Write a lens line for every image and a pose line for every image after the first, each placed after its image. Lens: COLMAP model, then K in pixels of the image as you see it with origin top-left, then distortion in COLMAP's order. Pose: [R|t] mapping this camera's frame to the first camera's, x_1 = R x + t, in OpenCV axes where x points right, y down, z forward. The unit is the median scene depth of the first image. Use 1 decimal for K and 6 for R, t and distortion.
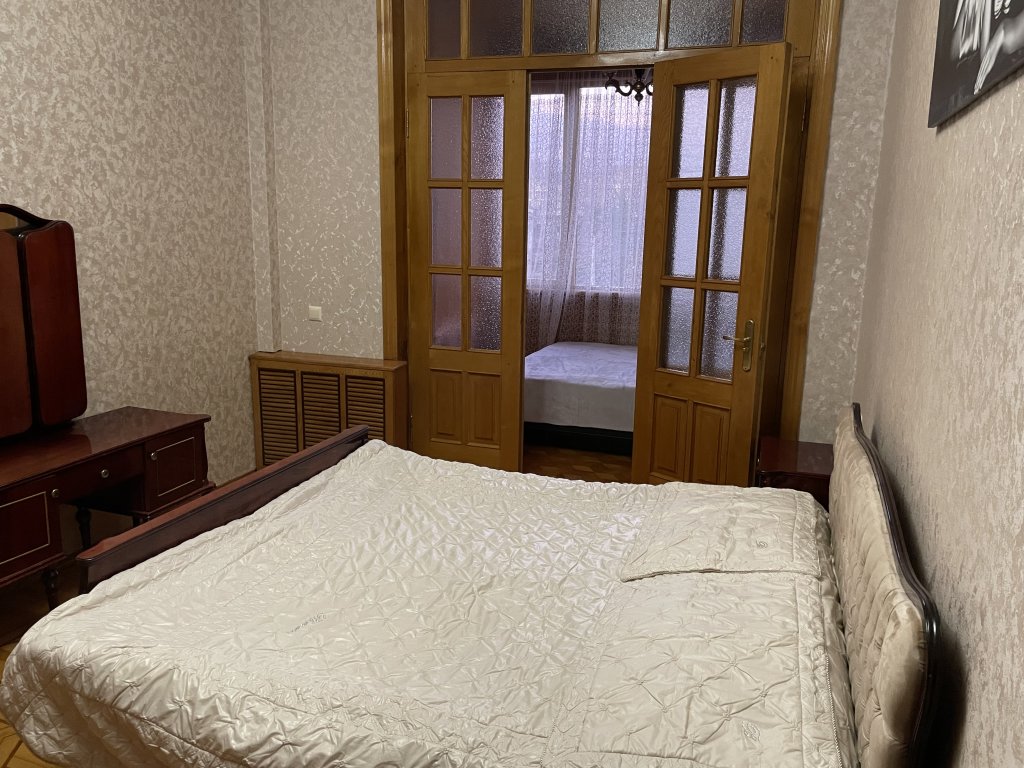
lens RADIAL K [[776.0, 0, 516.0], [0, 776.0, 378.7], [0, 0, 1]] dist [0.094373, -0.124321]
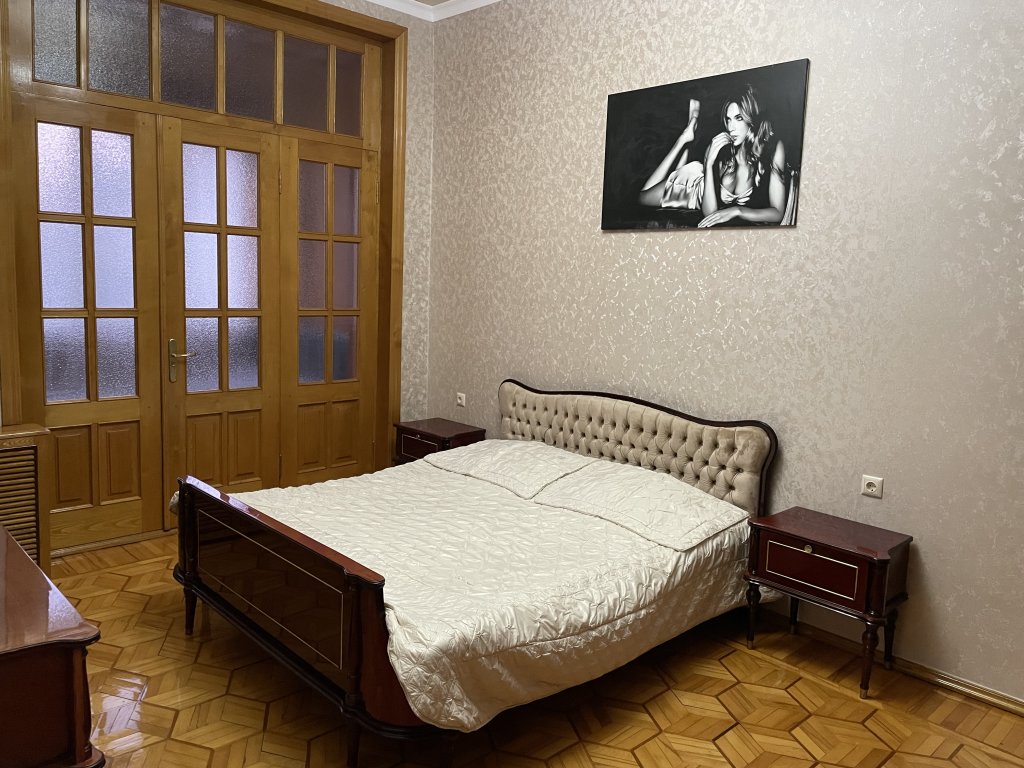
lens RADIAL K [[776.0, 0, 516.0], [0, 776.0, 378.7], [0, 0, 1]] dist [0.094373, -0.124321]
pose [[0.456494, -0.119694, 0.881638, -0.803600], [0.151966, 0.986838, 0.055292, -0.047192], [-0.876652, 0.108738, 0.468675, 0.168880]]
